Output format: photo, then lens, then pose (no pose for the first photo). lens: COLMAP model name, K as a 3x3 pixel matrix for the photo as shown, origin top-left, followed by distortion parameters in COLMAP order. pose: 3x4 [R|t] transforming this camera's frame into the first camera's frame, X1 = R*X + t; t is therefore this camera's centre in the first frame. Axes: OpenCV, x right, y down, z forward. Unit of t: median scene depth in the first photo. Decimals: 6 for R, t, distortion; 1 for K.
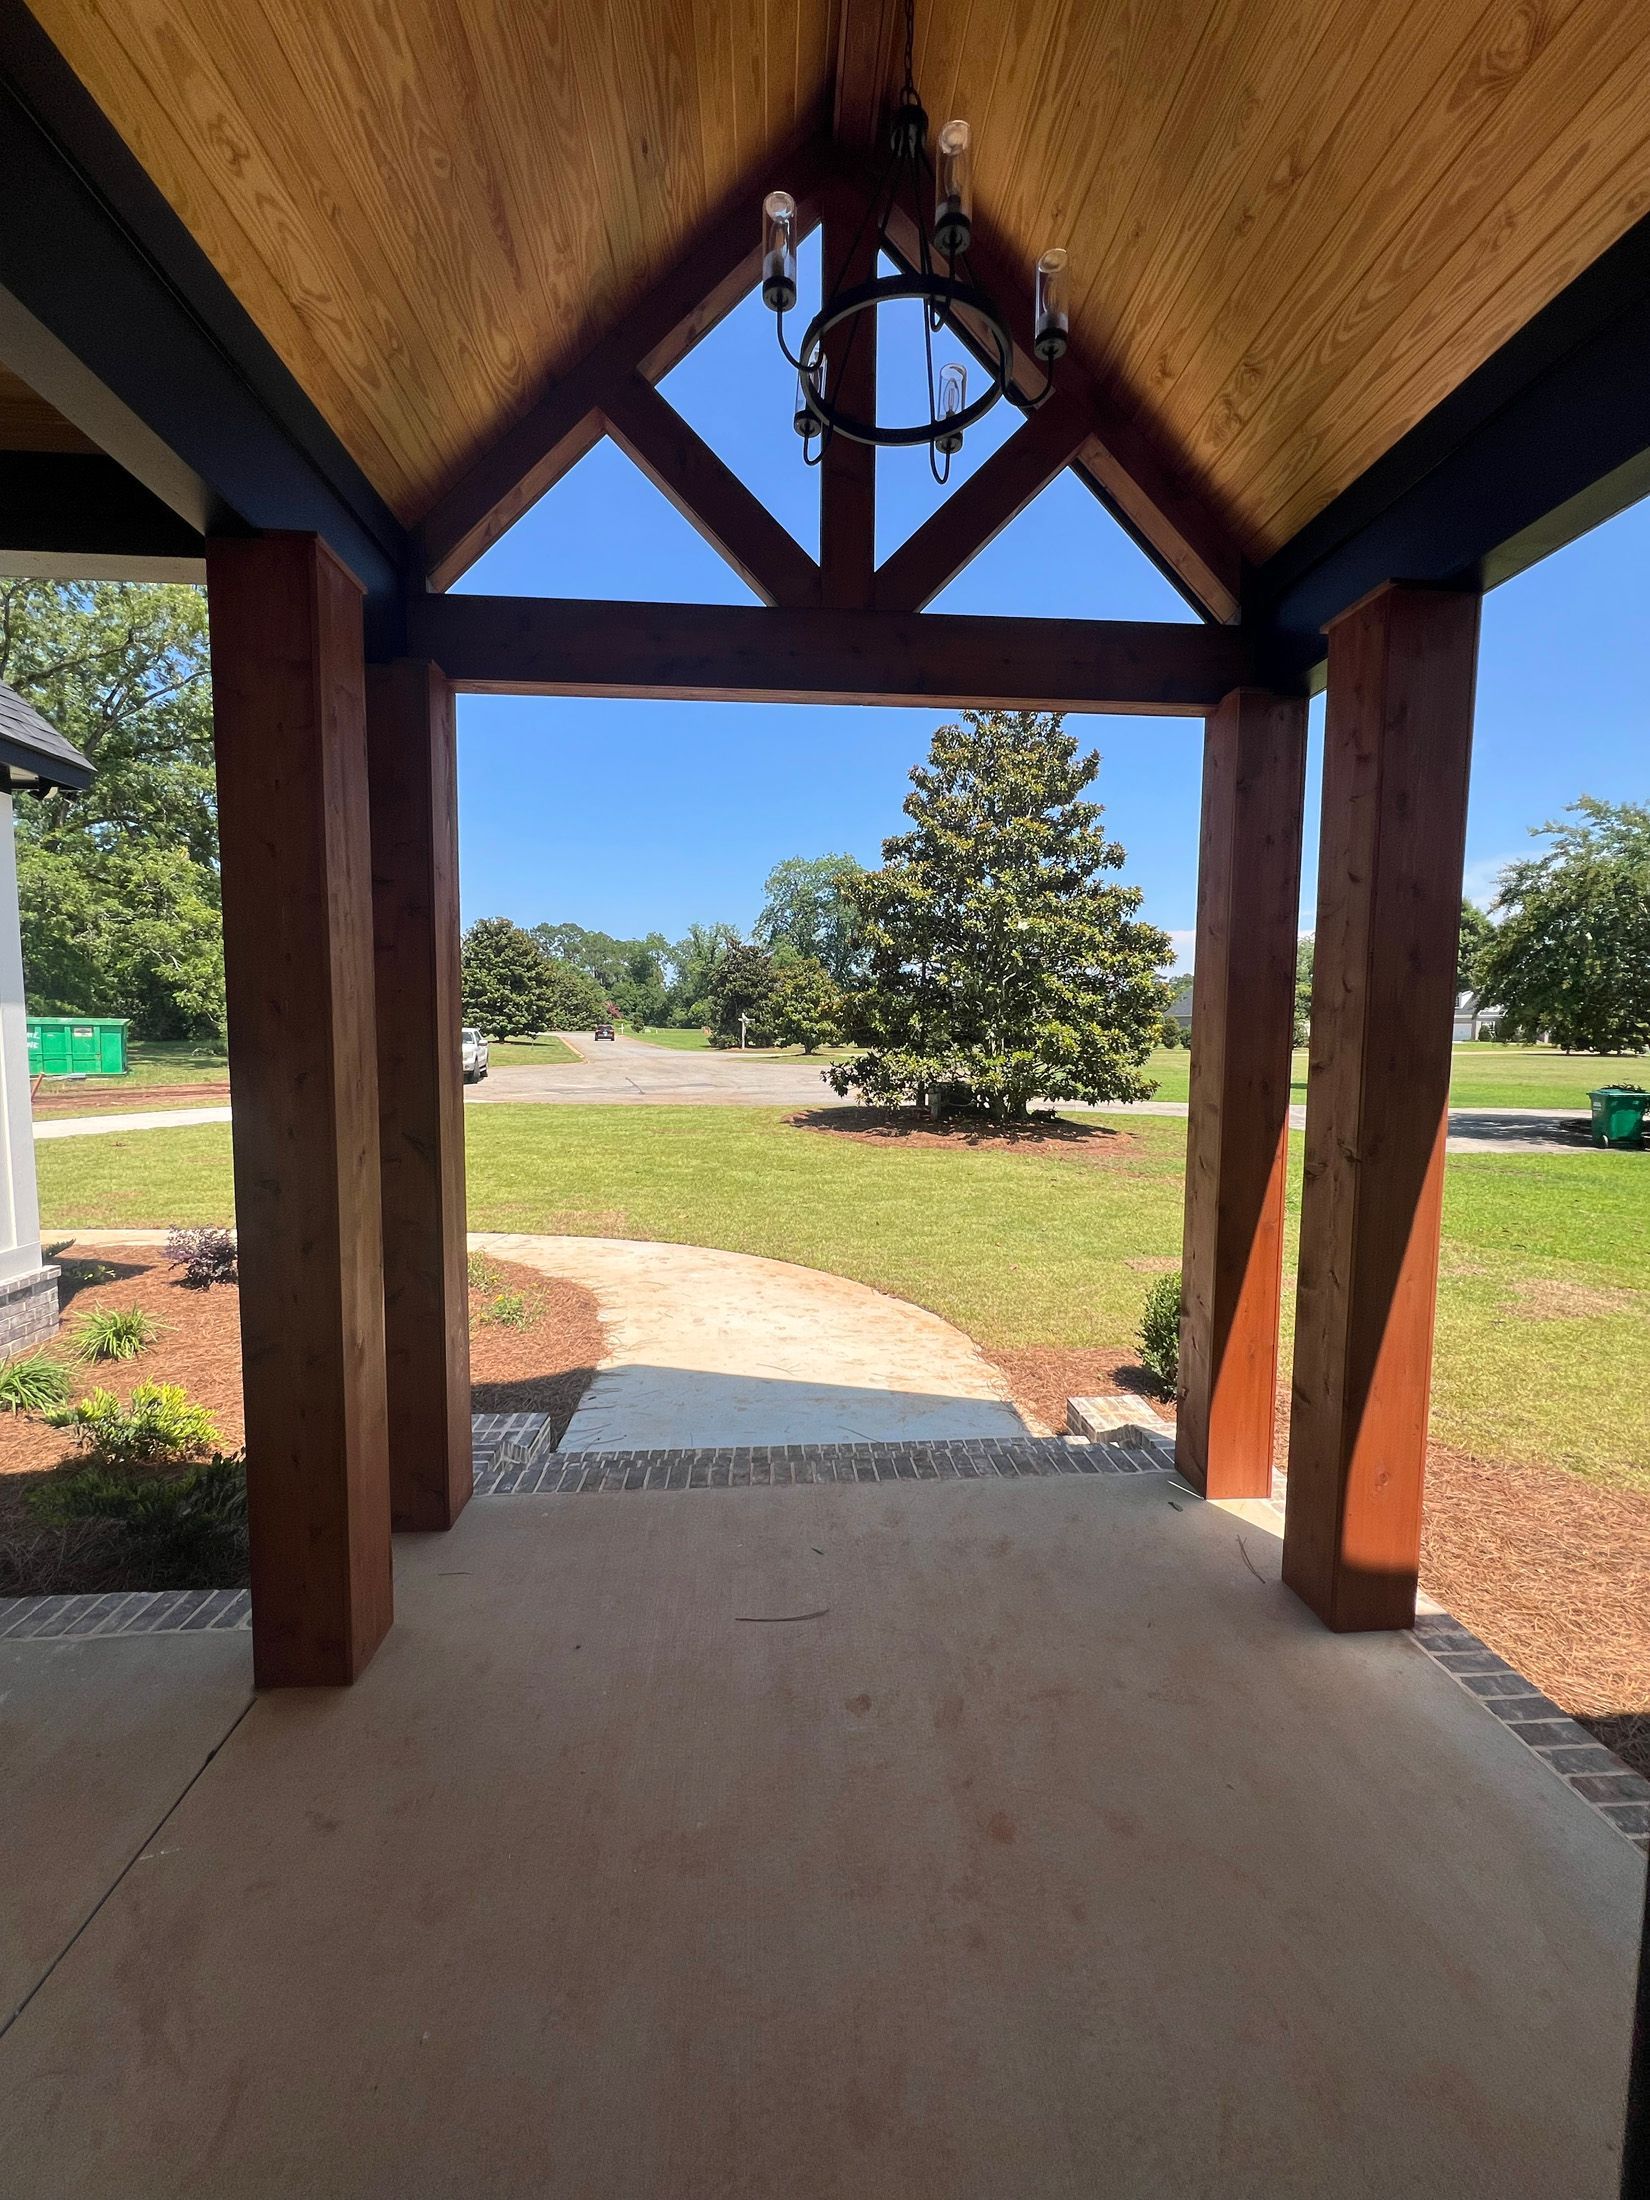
lens RADIAL K [[881.2, 0, 825.0], [0, 881.2, 1100.0], [0, 0, 1]] dist [-0.001373, 0.000143]
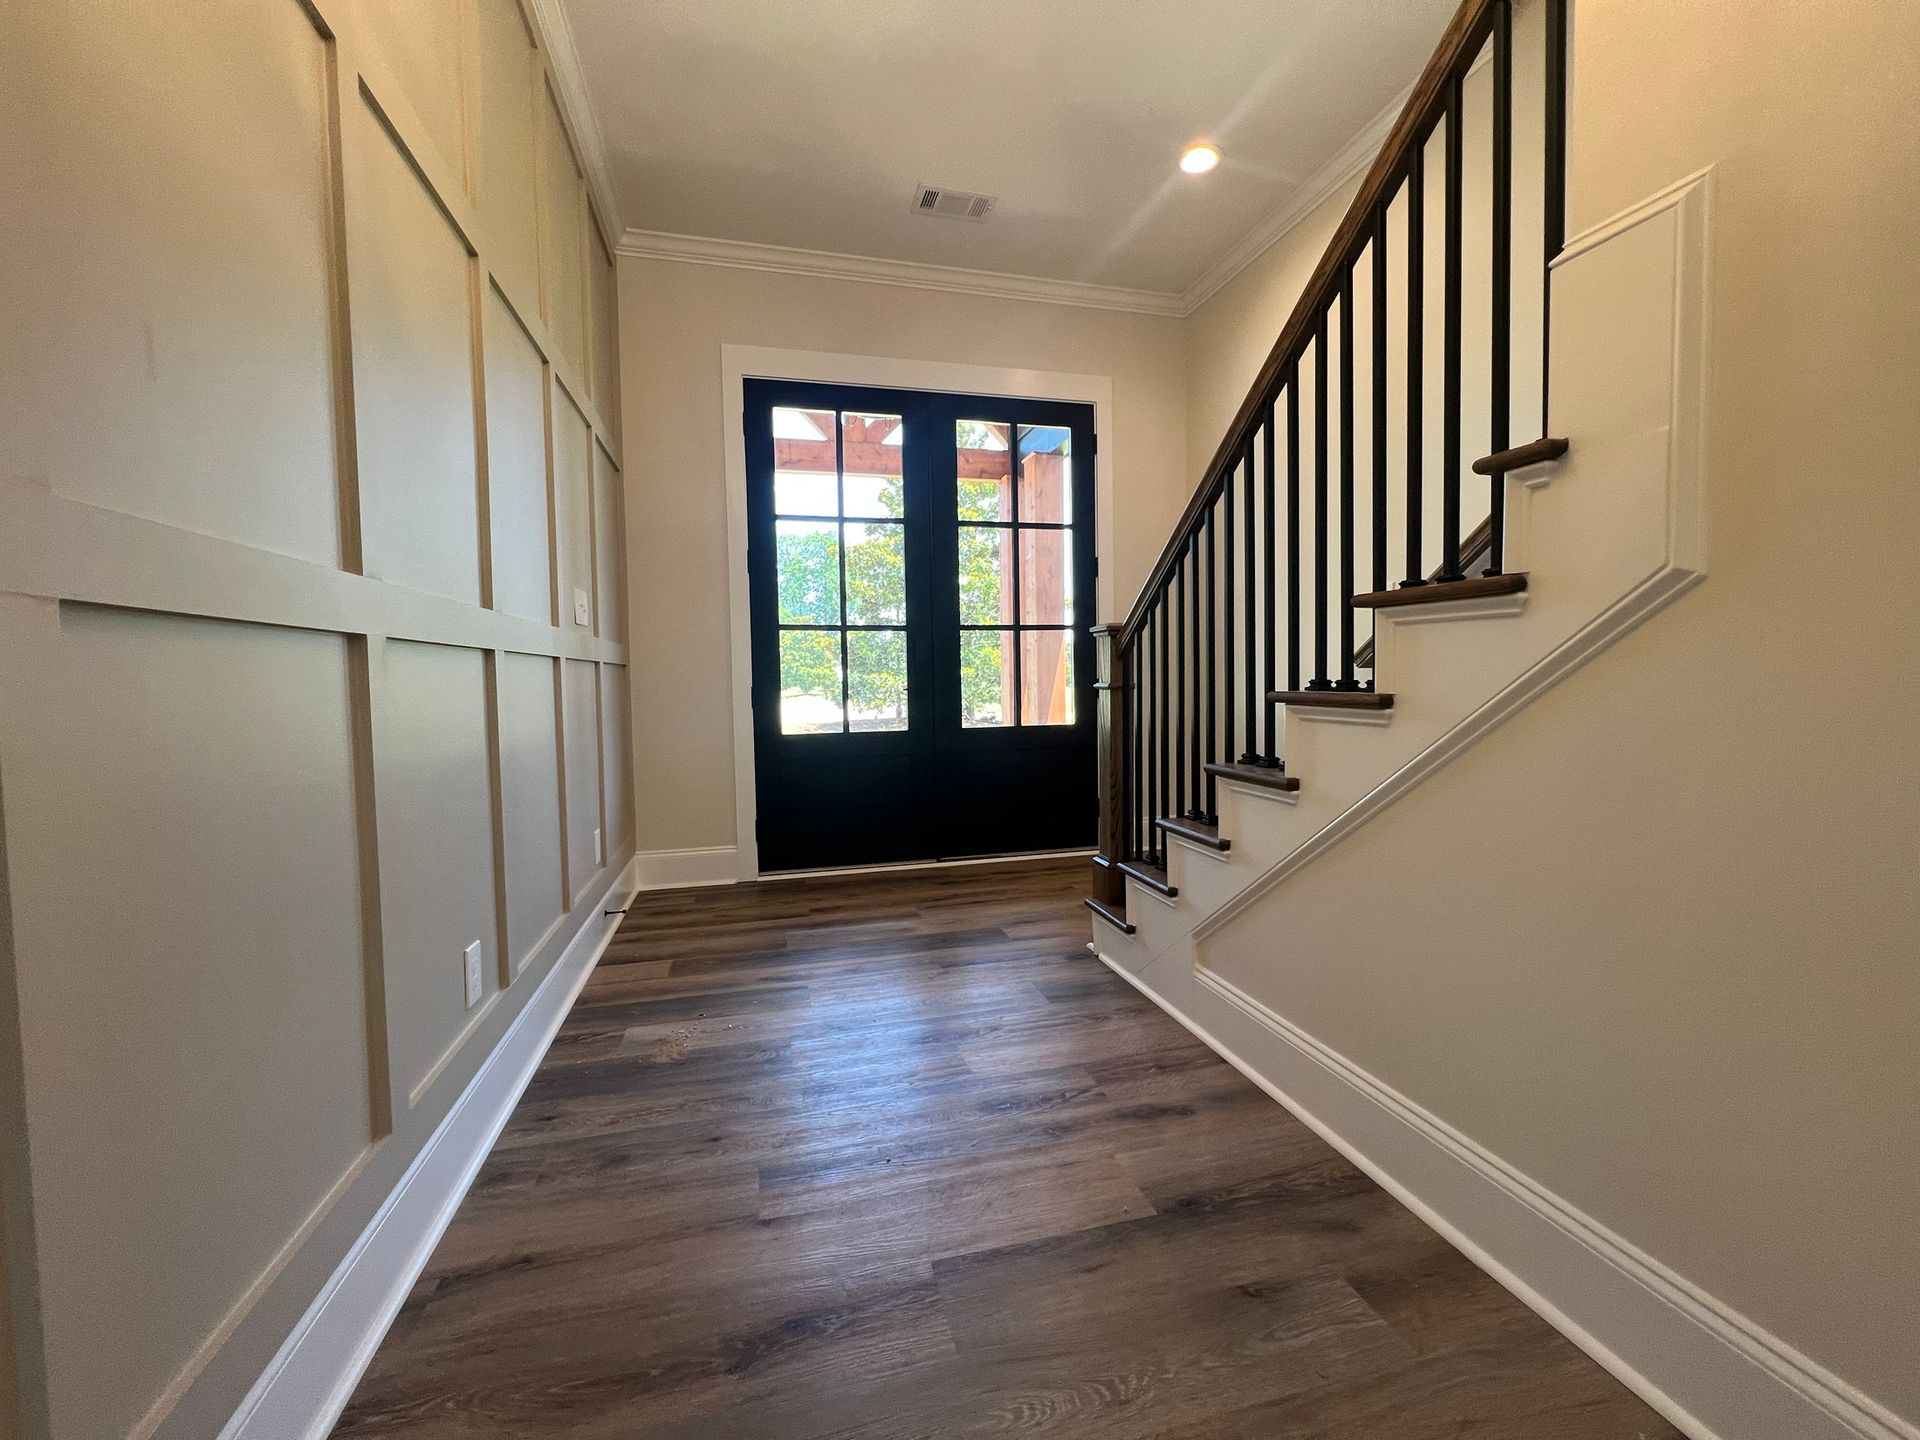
lens RADIAL K [[769.1, 0, 957.7], [0, 769.1, 714.6], [0, 0, 1]] dist [-0.001373, 0.000143]
pose [[0.982885, -0.033103, 0.181222, -0.019579], [0.039645, 0.998682, -0.032596, 0.055247], [-0.179904, 0.039222, 0.982902, -0.208160]]
